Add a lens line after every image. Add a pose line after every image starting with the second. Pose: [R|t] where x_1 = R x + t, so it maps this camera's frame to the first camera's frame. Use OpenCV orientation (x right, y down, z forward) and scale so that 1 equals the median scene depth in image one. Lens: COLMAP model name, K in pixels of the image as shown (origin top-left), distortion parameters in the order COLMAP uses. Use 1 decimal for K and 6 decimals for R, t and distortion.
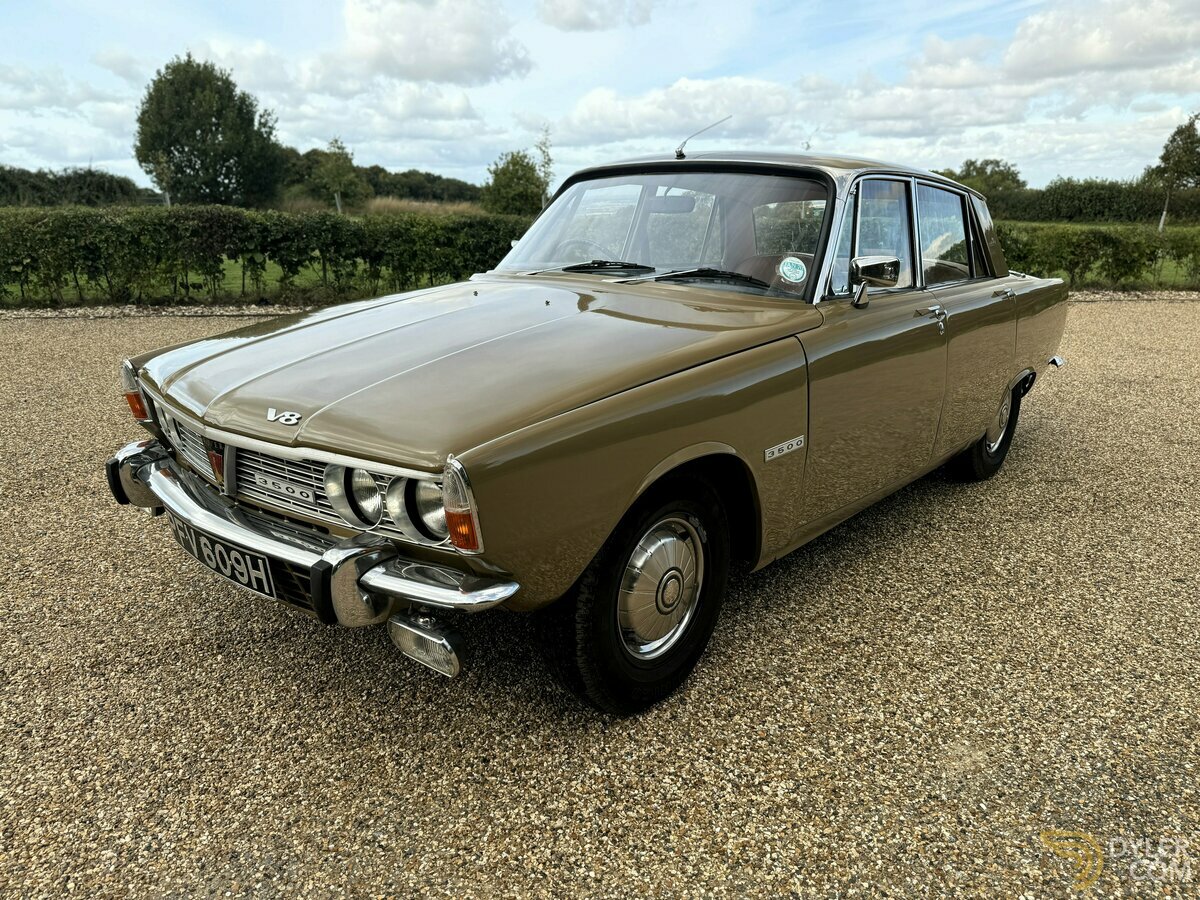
lens RADIAL K [[985.3, 0, 592.2], [0, 985.3, 444.9], [0, 0, 1]] dist [0.005843, -0.023532]
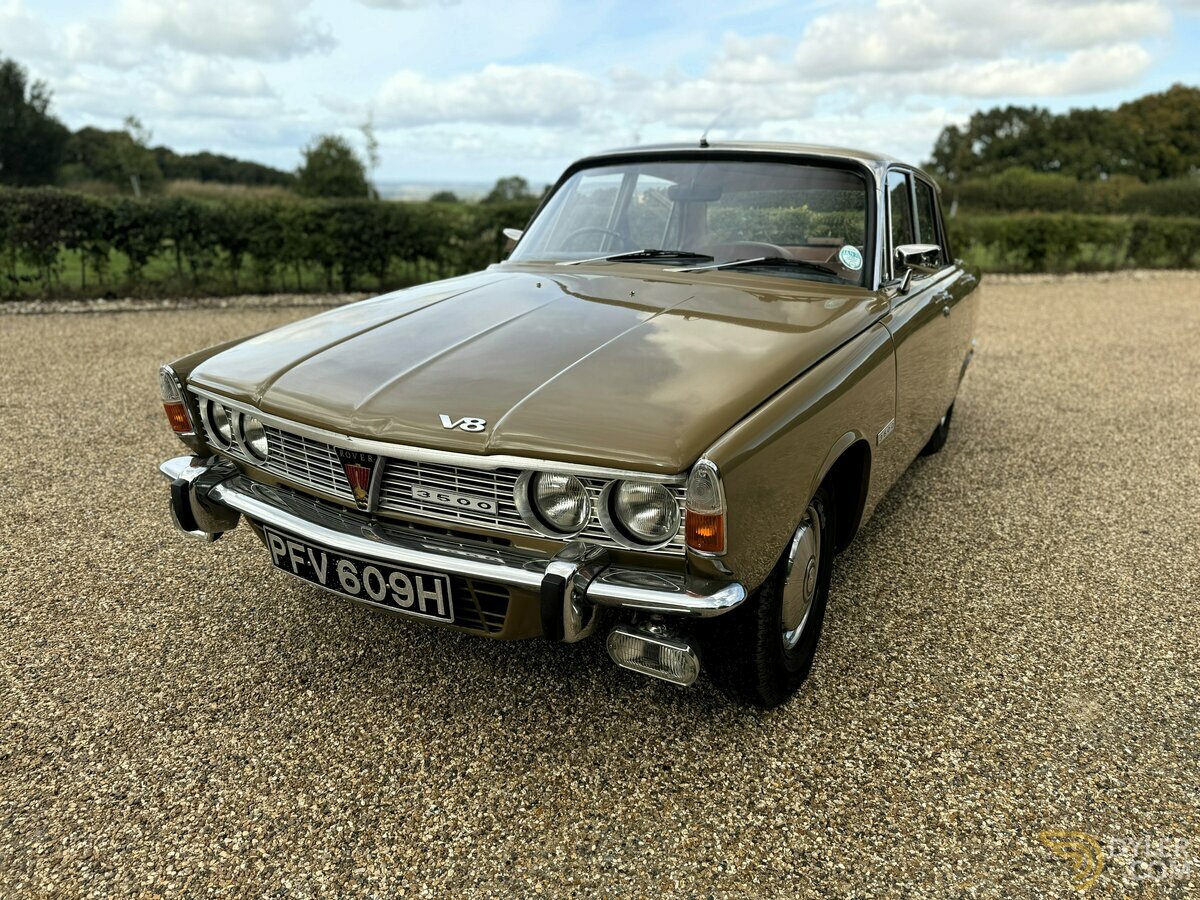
lens RADIAL K [[985.3, 0, 592.2], [0, 985.3, 444.9], [0, 0, 1]] dist [0.005843, -0.023532]
pose [[0.970281, -0.049191, 0.236928, -0.338678], [0.046285, 0.998769, 0.017816, -0.014814], [-0.237513, -0.006320, 0.971364, 0.068452]]
